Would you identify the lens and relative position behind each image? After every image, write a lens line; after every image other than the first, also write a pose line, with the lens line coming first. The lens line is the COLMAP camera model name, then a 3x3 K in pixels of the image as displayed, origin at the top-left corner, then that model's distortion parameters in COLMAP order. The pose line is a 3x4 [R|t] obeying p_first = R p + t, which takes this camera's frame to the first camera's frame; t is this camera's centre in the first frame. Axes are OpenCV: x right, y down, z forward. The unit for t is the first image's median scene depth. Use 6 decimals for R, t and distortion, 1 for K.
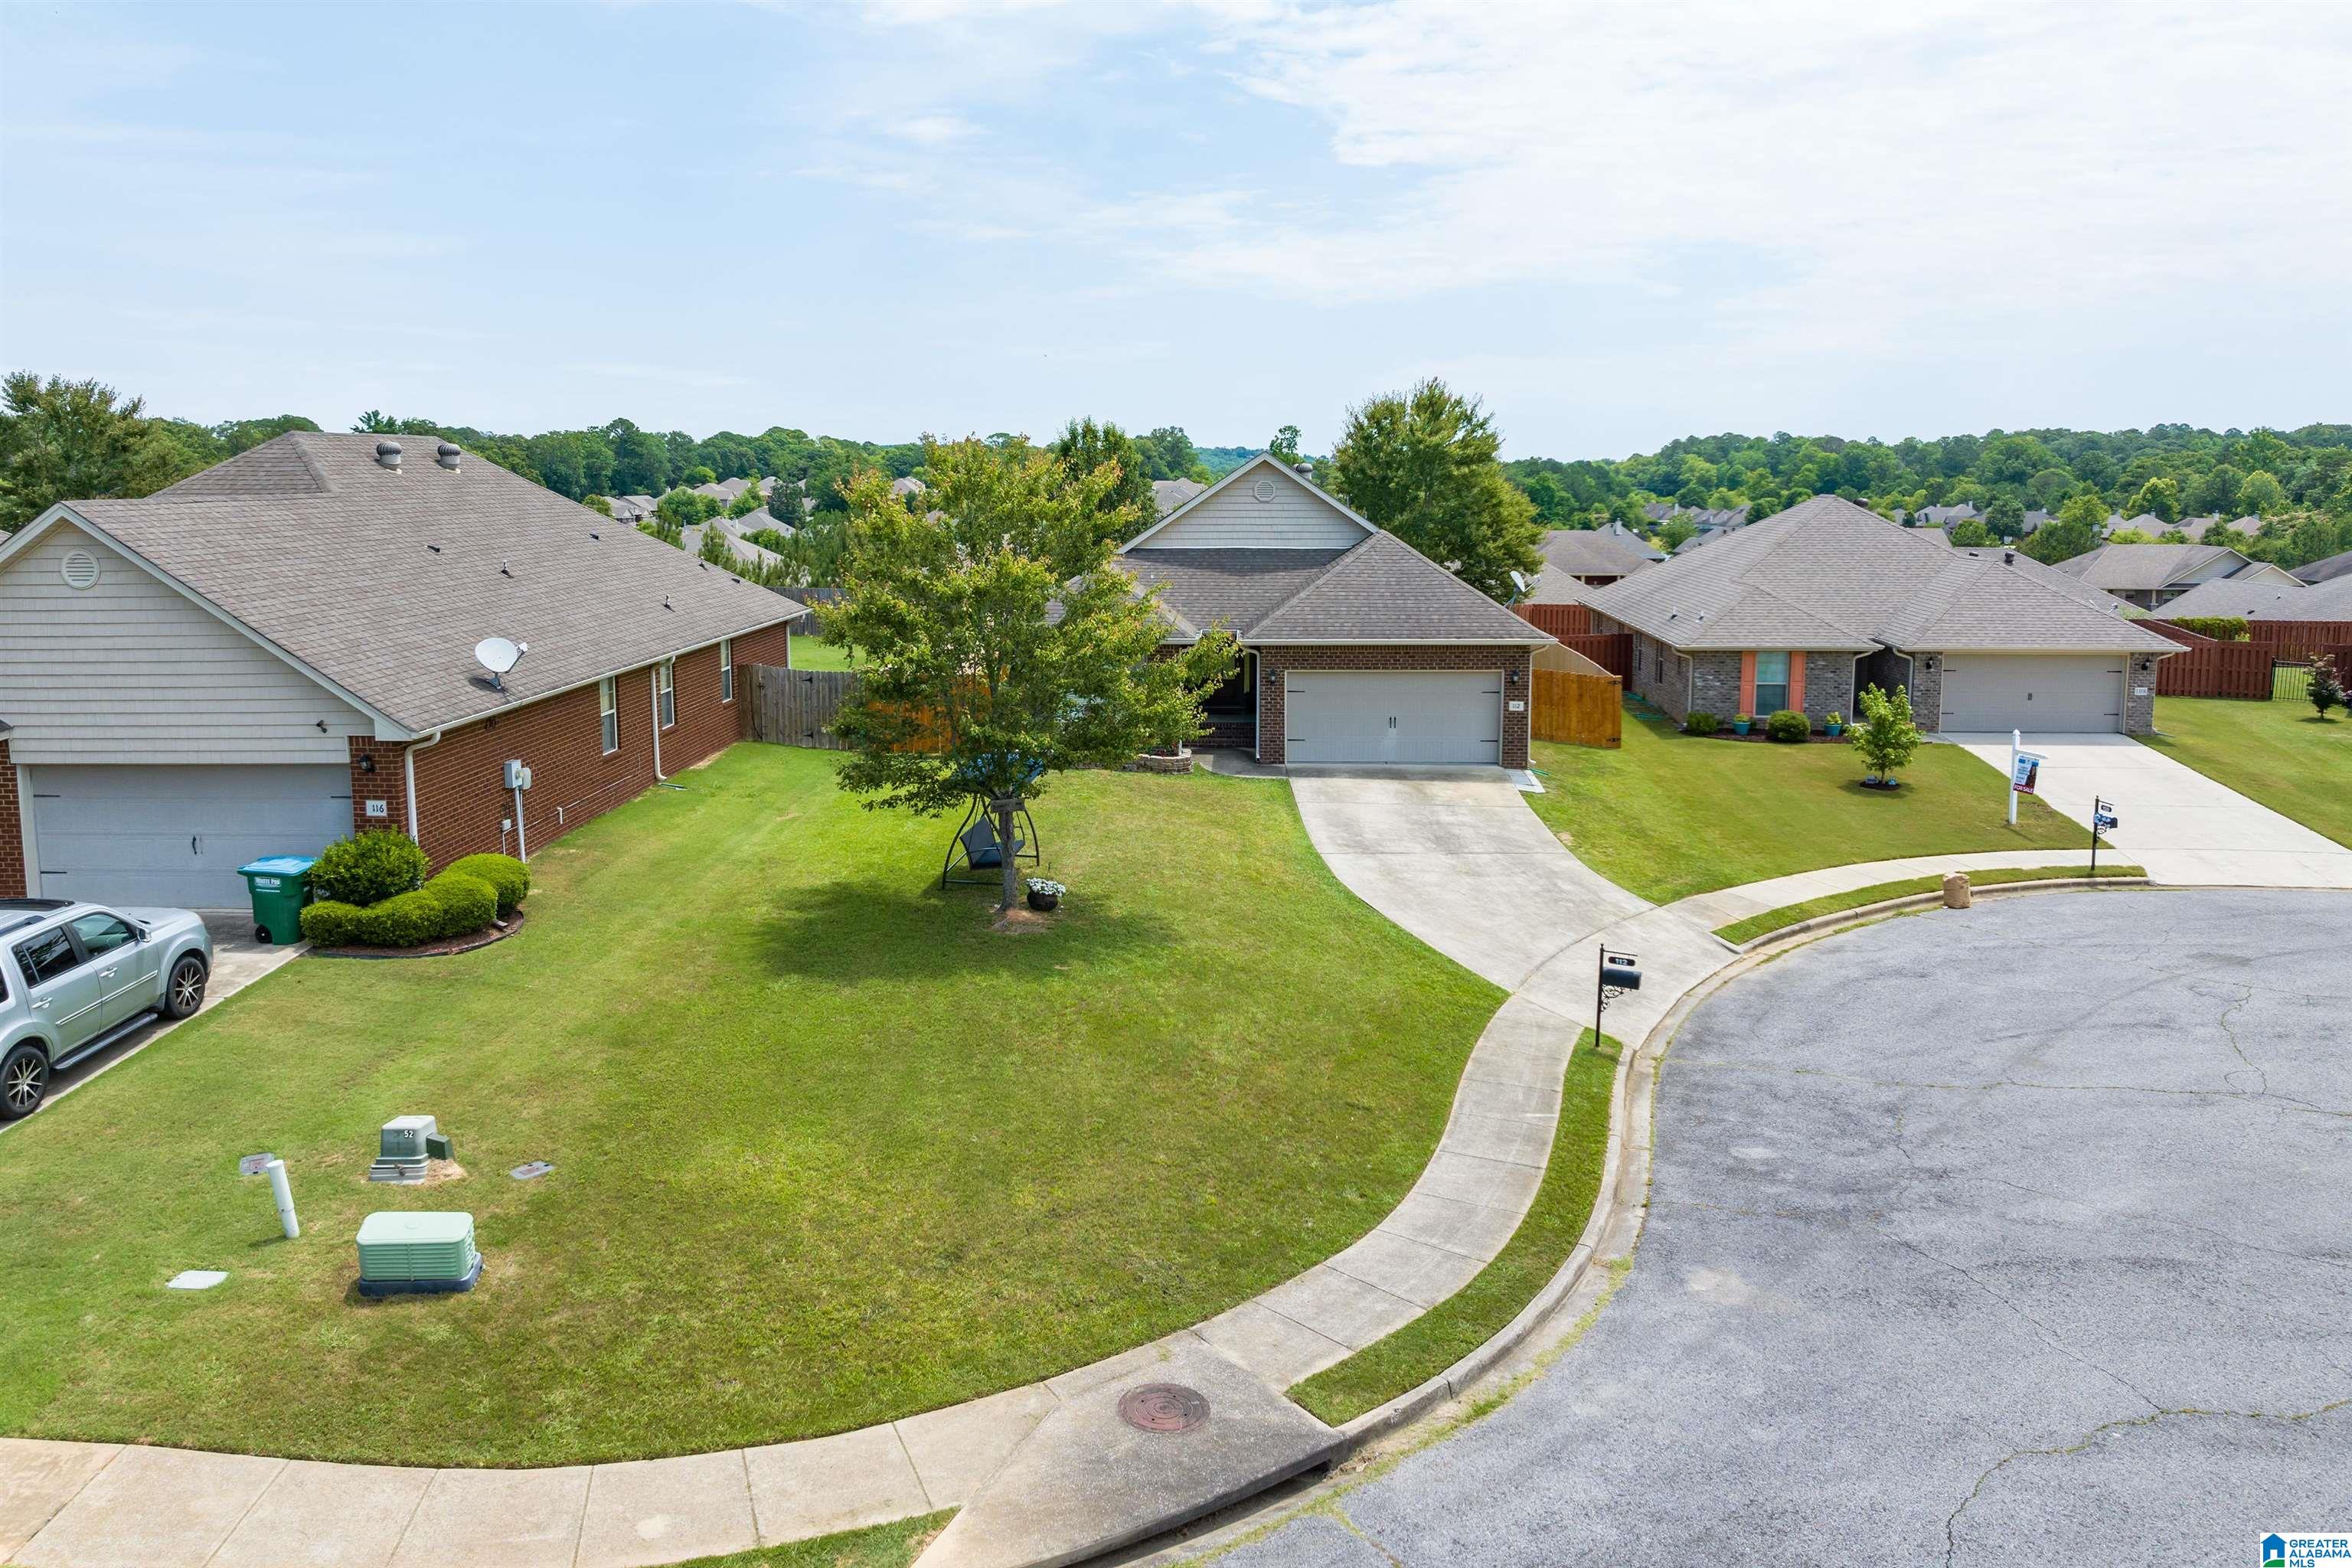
lens RADIAL K [[1661.5, 0, 1186.6], [0, 1661.5, 672.6], [0, 0, 1]] dist [-0.033471, -0.009852]
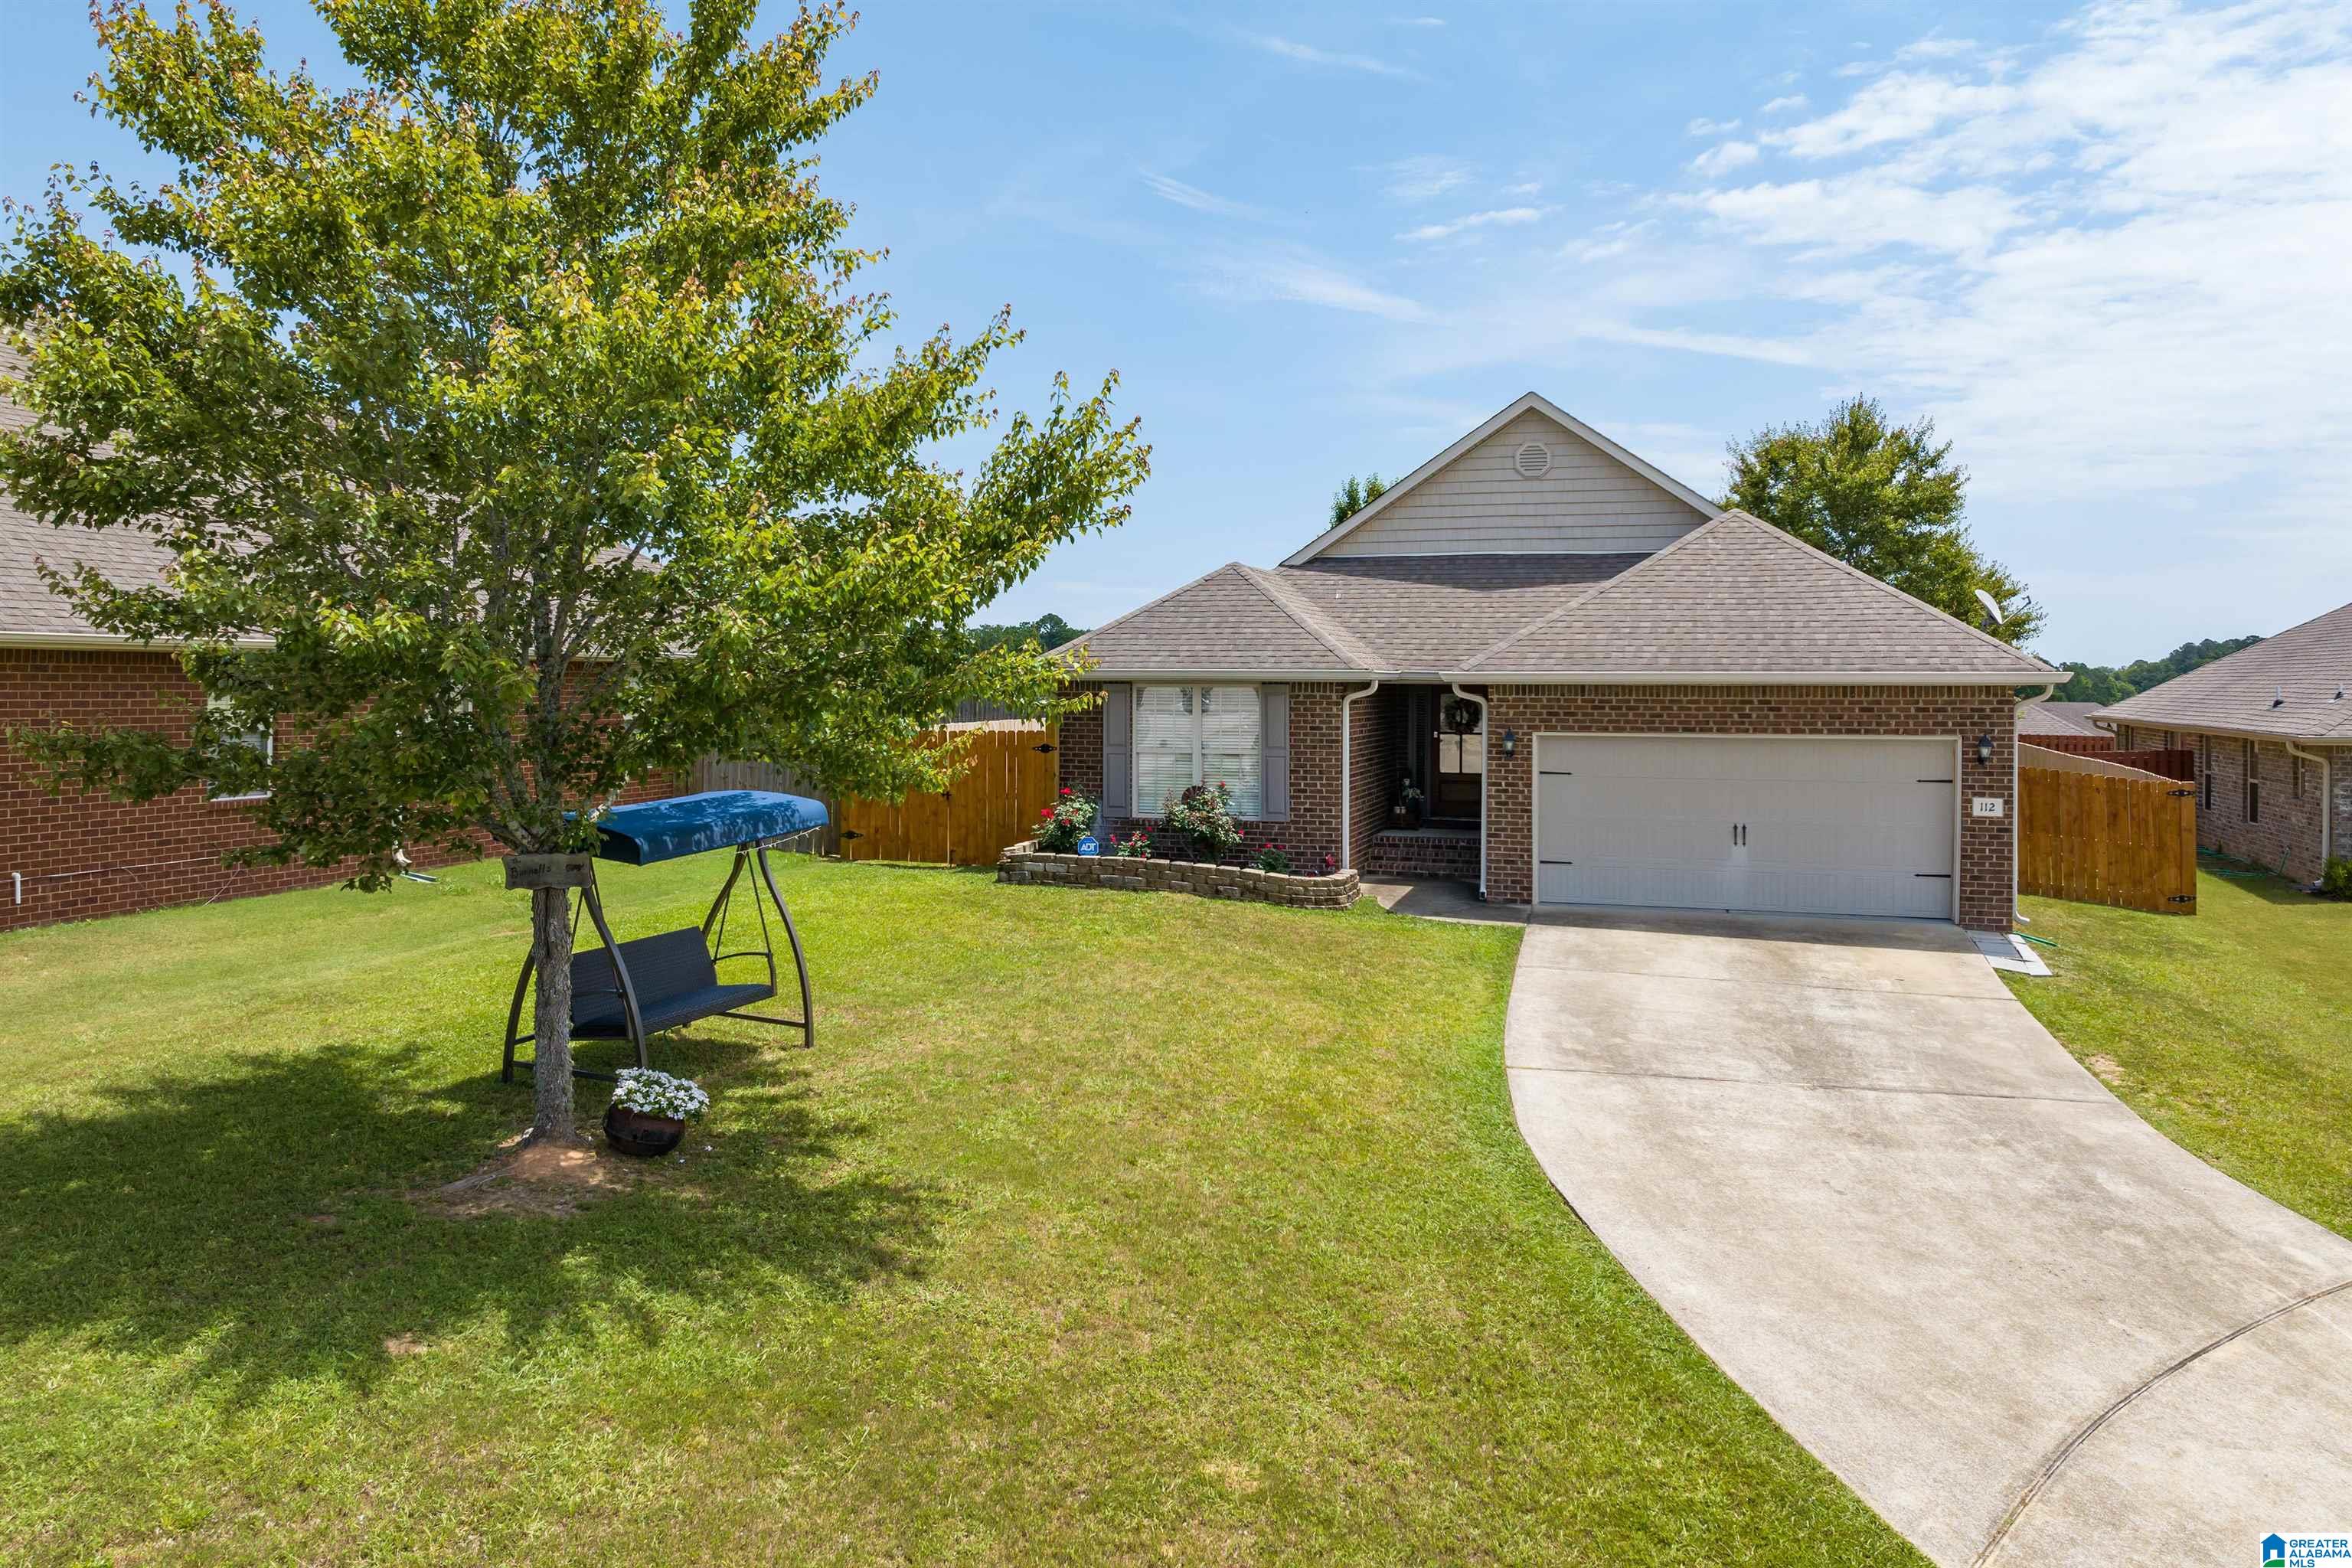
lens RADIAL K [[1670.6, 0, 1184.6], [0, 1670.6, 677.0], [0, 0, 1]] dist [-0.053287, 0.019142]
pose [[0.965753, 0.006481, -0.259381, 0.100615], [-0.038255, 0.992319, -0.117638, 0.055245], [0.256626, 0.123532, 0.958584, 0.486978]]
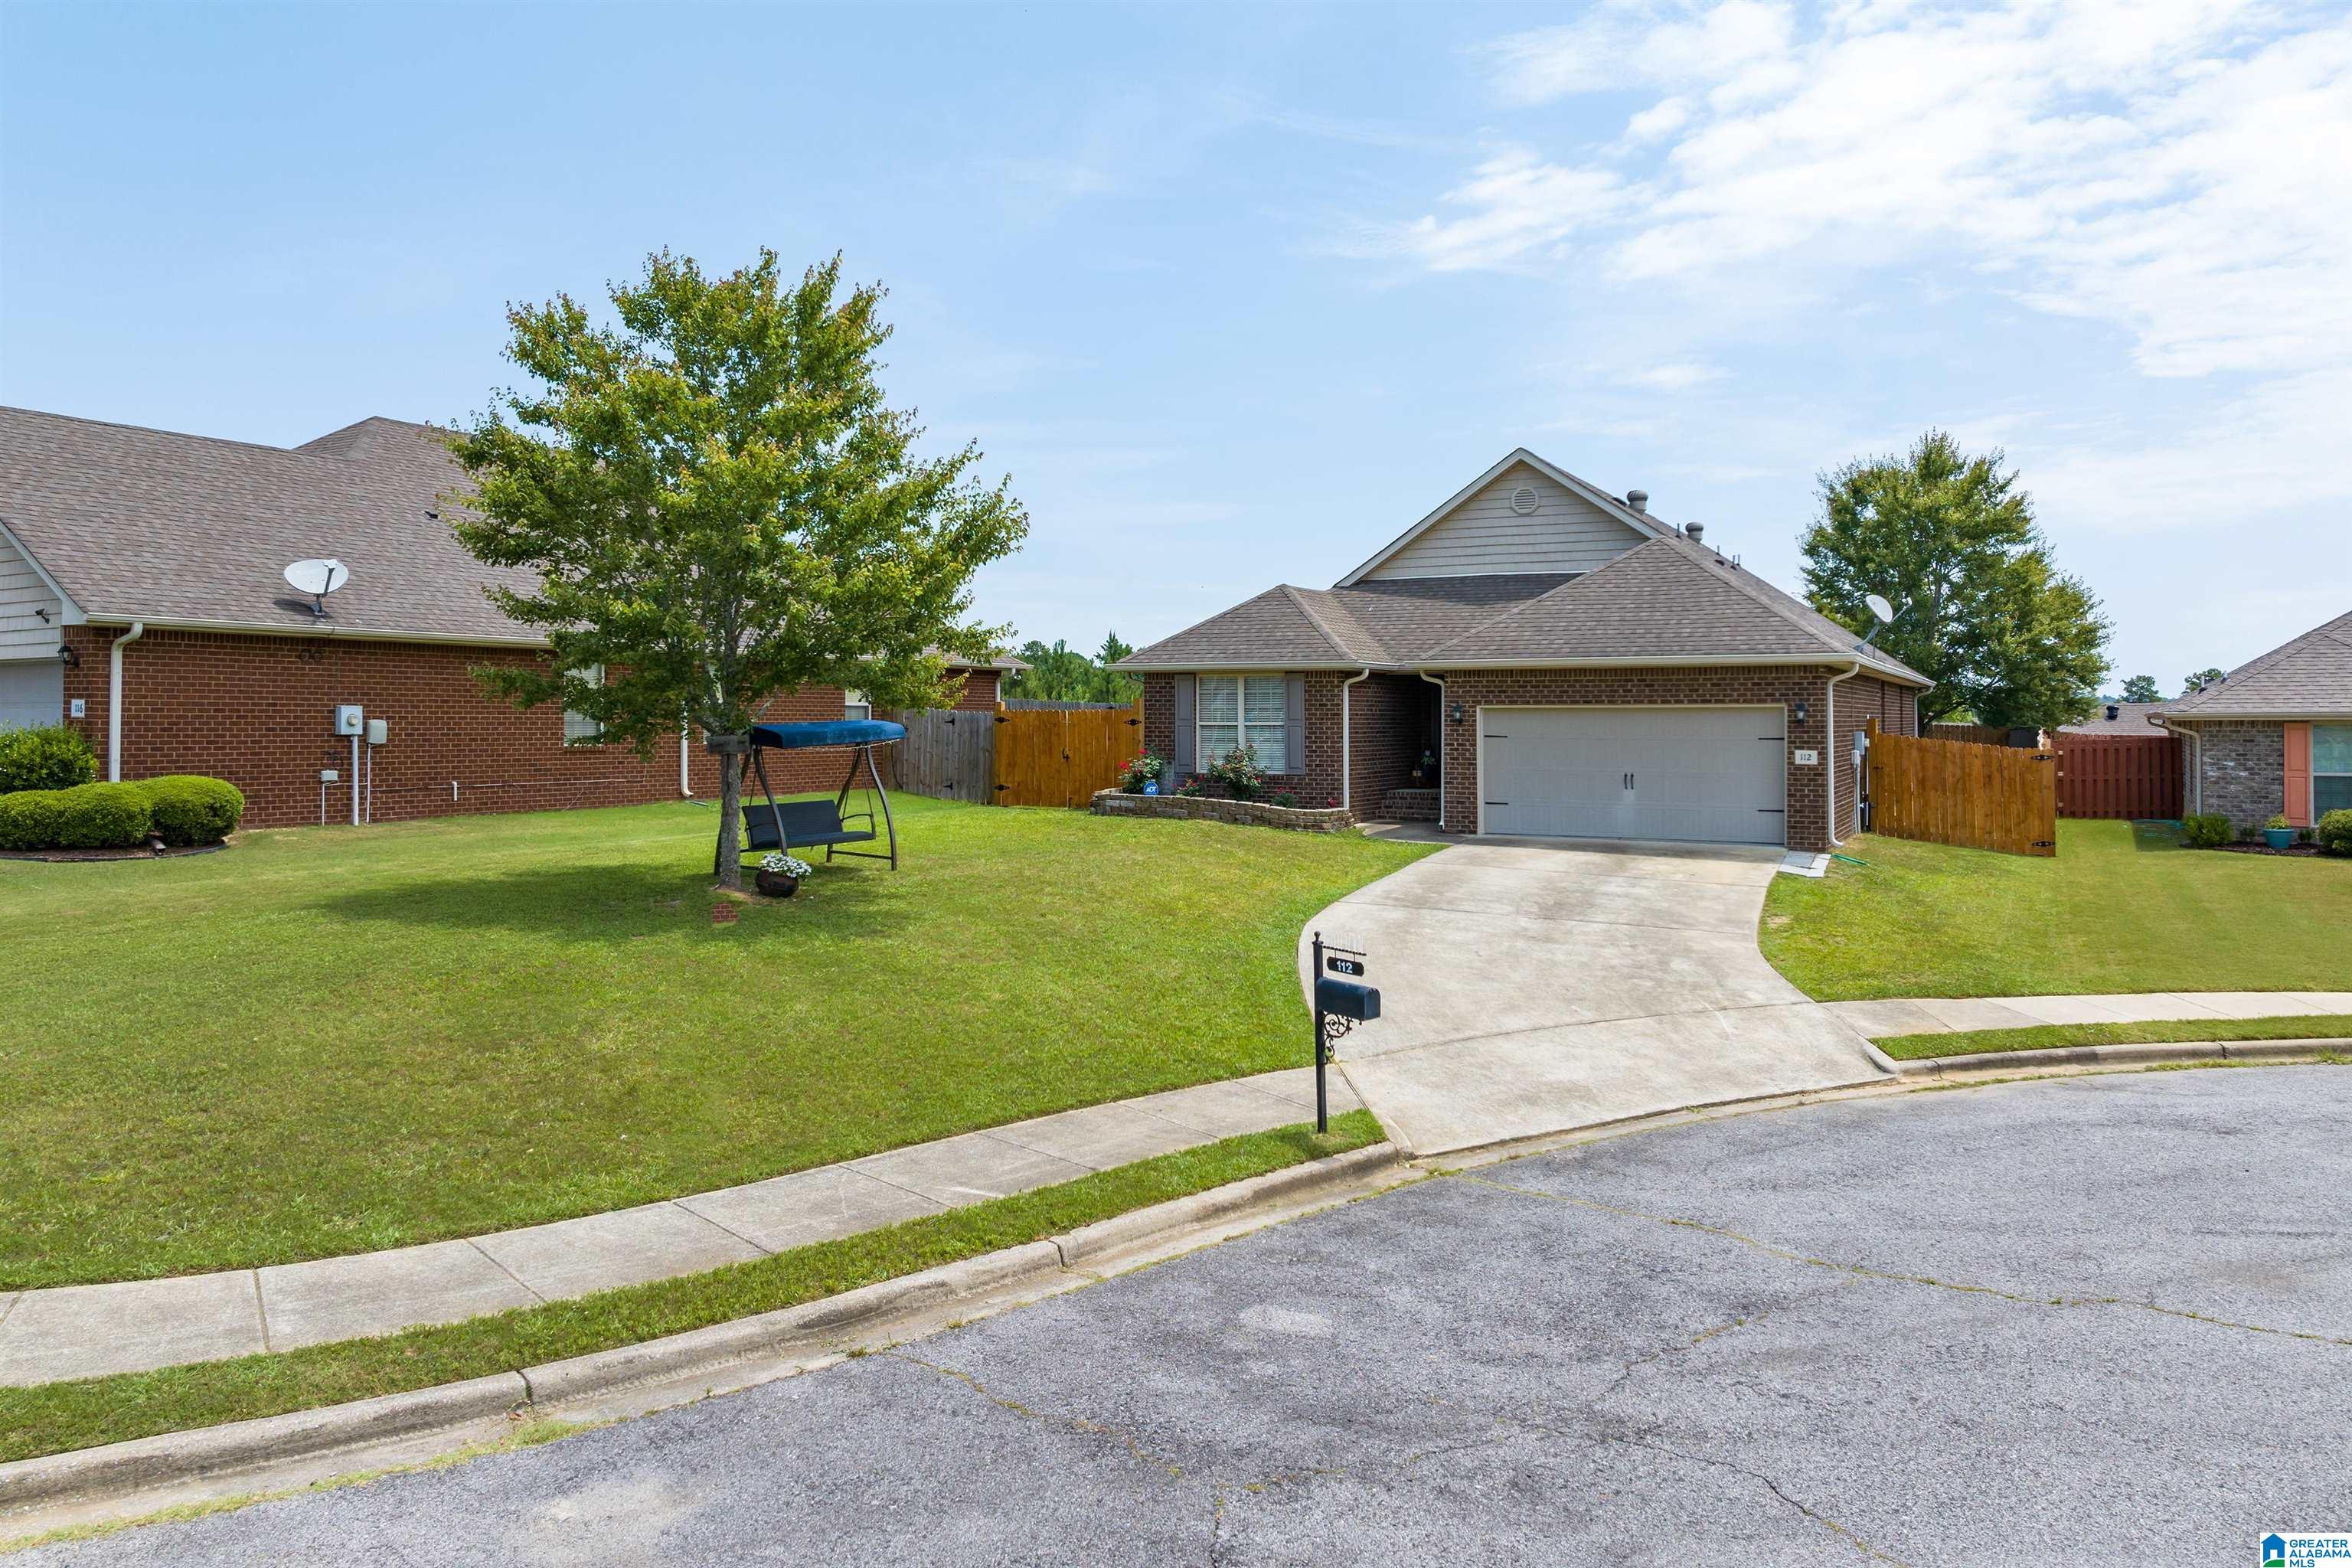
lens RADIAL K [[1661.5, 0, 1186.6], [0, 1661.5, 672.6], [0, 0, 1]] dist [-0.033471, -0.009852]
pose [[0.903412, -0.007921, -0.428701, 0.287771], [-0.054939, 0.989450, -0.134057, 0.100047], [0.425240, 0.144661, 0.893445, 0.314216]]
